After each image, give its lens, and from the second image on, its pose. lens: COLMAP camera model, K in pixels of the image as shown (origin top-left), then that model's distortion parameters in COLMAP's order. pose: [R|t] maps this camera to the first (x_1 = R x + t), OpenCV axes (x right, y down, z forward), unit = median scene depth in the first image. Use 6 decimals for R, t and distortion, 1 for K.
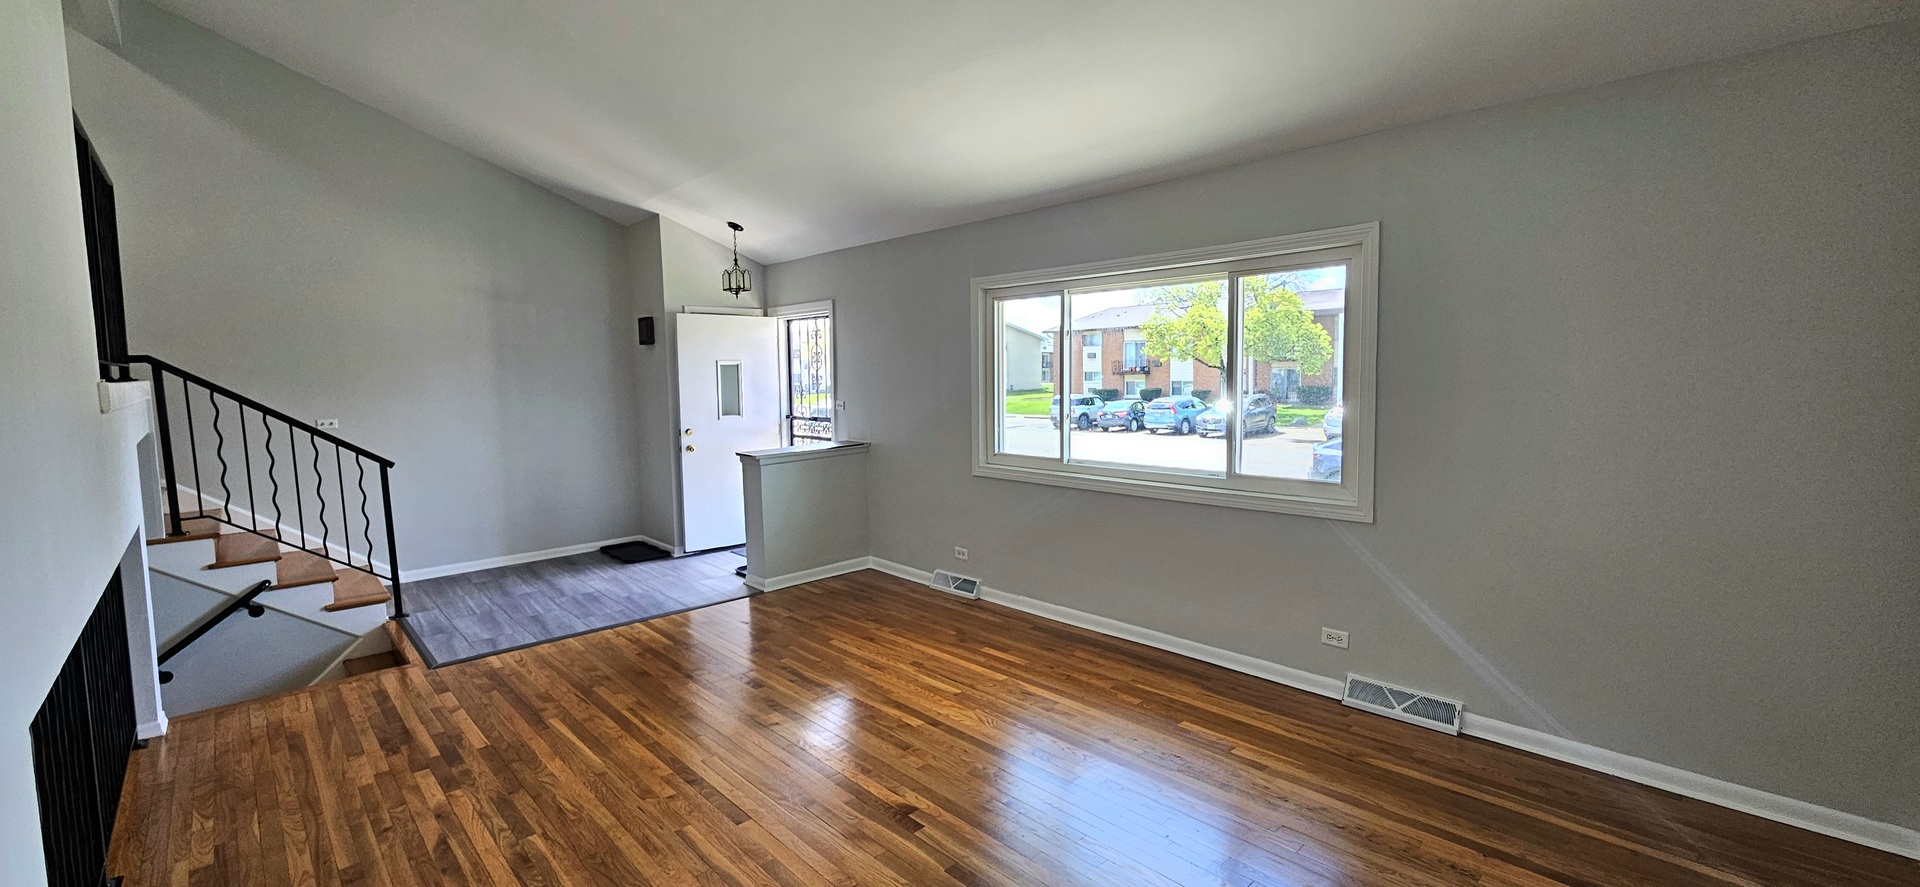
lens RADIAL K [[795.2, 0, 967.9], [0, 795.2, 446.8], [0, 0, 1]] dist [-0.000753, 0.001272]
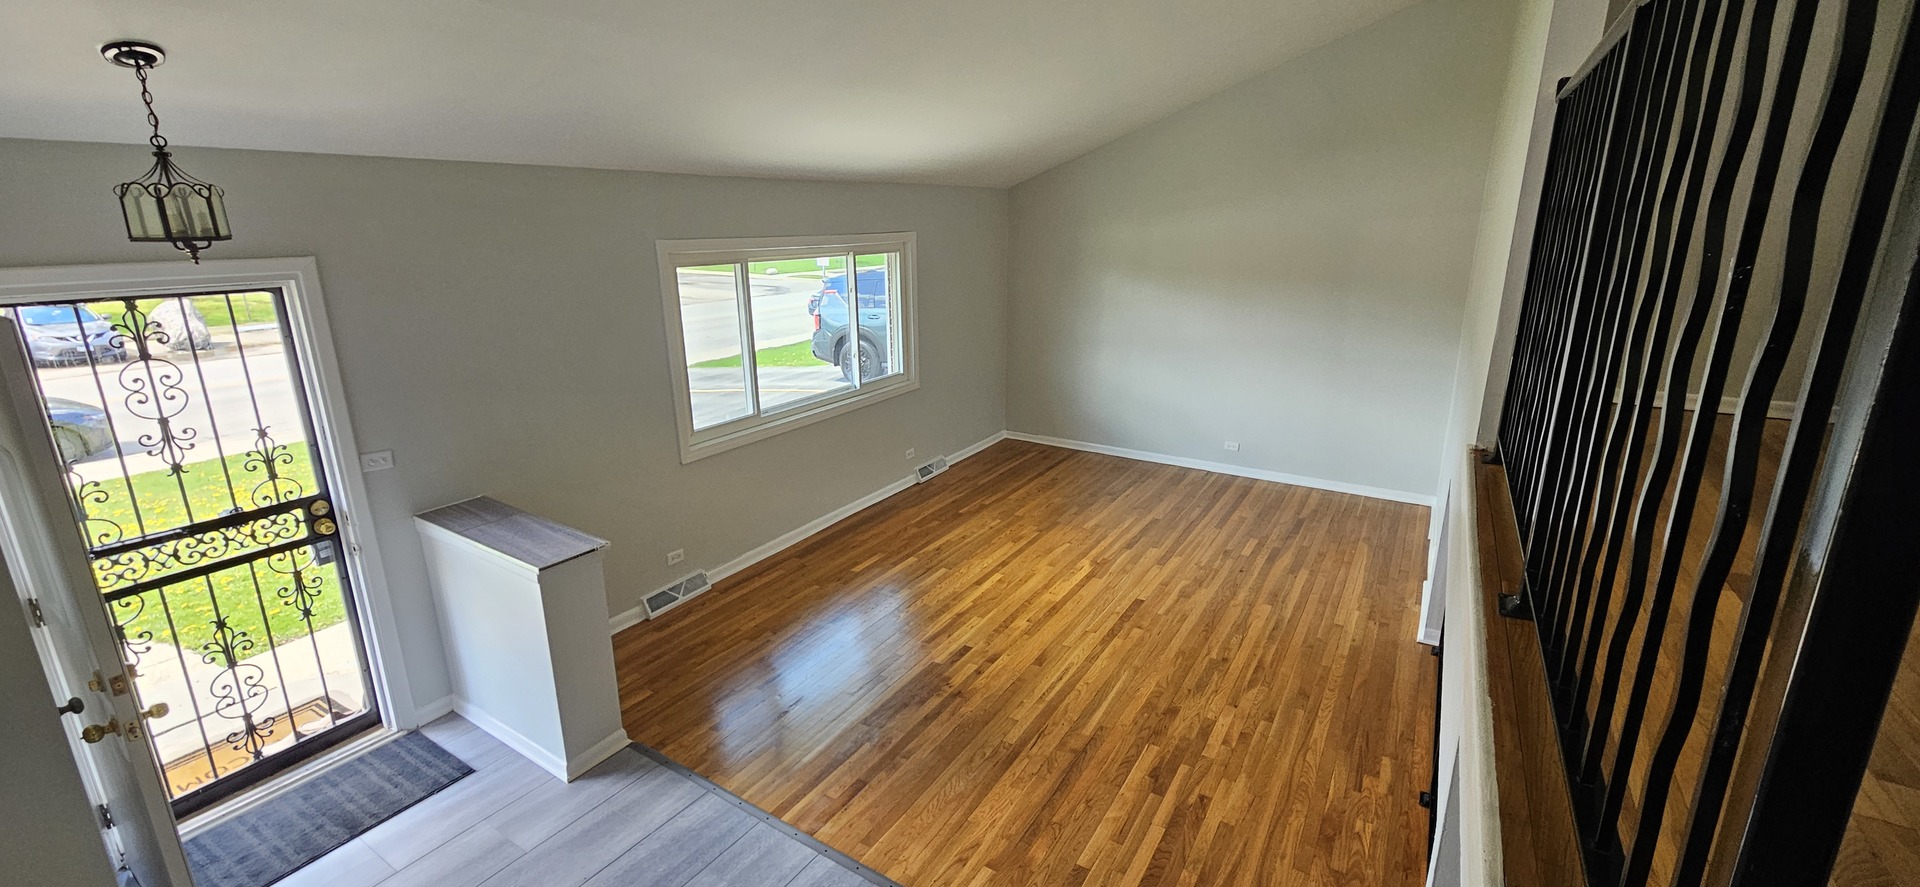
lens RADIAL K [[795.2, 0, 978.0], [0, 795.2, 429.8], [0, 0, 1]] dist [-0.000753, 0.001272]
pose [[-0.279397, -0.234319, 0.931146, -1.120530], [0.098094, 0.957726, 0.270441, -0.259127], [-0.955152, 0.166900, -0.244601, 1.107670]]
